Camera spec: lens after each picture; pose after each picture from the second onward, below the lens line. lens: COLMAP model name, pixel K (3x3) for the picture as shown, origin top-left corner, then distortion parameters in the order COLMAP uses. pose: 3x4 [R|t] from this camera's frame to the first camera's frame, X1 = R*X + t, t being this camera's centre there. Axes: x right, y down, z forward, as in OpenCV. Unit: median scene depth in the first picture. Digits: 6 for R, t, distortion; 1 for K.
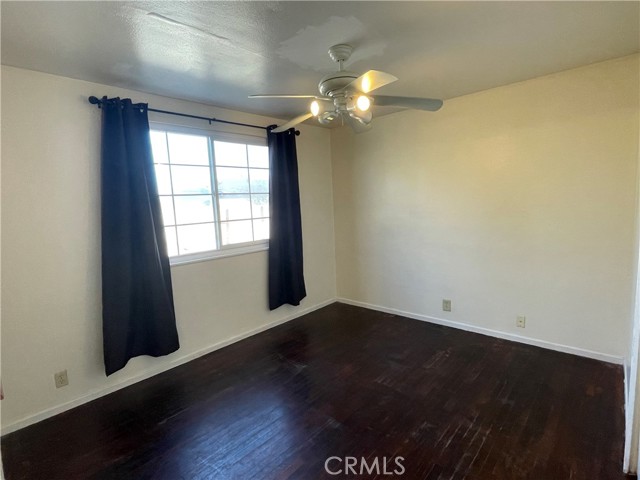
lens RADIAL K [[321.3, 0, 320.0], [0, 321.3, 240.0], [0, 0, 1]] dist [0.003488, 0.000370]
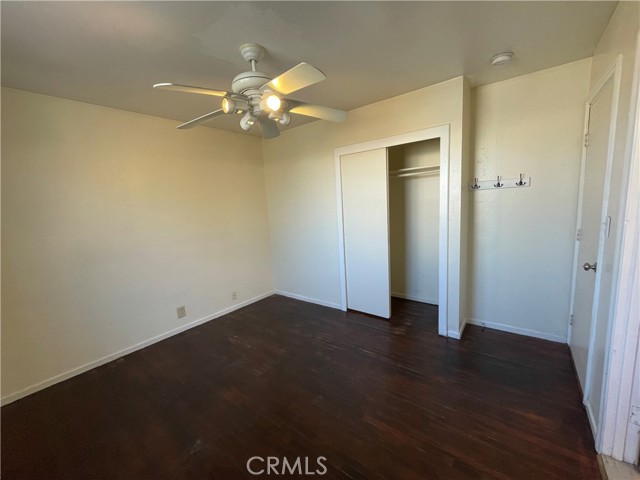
lens RADIAL K [[256.5, 0, 320.0], [0, 256.5, 240.0], [0, 0, 1]] dist [-0.001133, -0.000208]
pose [[-0.084343, -0.076916, 0.993464, -0.565325], [0.175775, 0.980233, 0.090815, -0.031004], [-0.980811, 0.182285, -0.069156, 0.690327]]
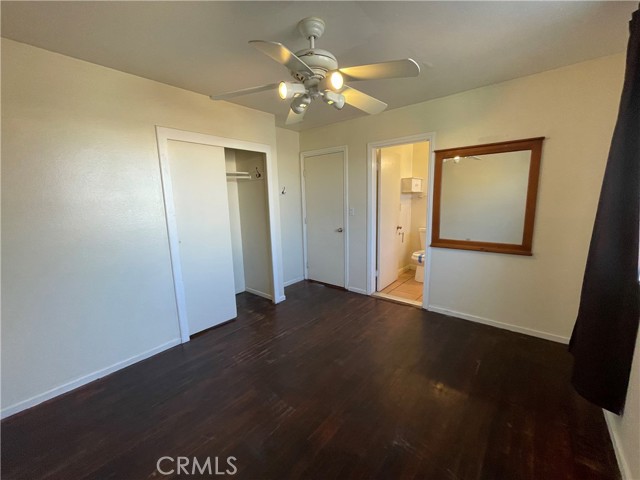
lens RADIAL K [[256.5, 0, 320.0], [0, 256.5, 240.0], [0, 0, 1]] dist [-0.001133, -0.000208]
pose [[-0.994740, 0.091780, -0.045476, 0.088096], [0.076283, 0.960096, 0.269068, -0.133003], [0.068356, 0.264184, -0.962047, 1.342563]]
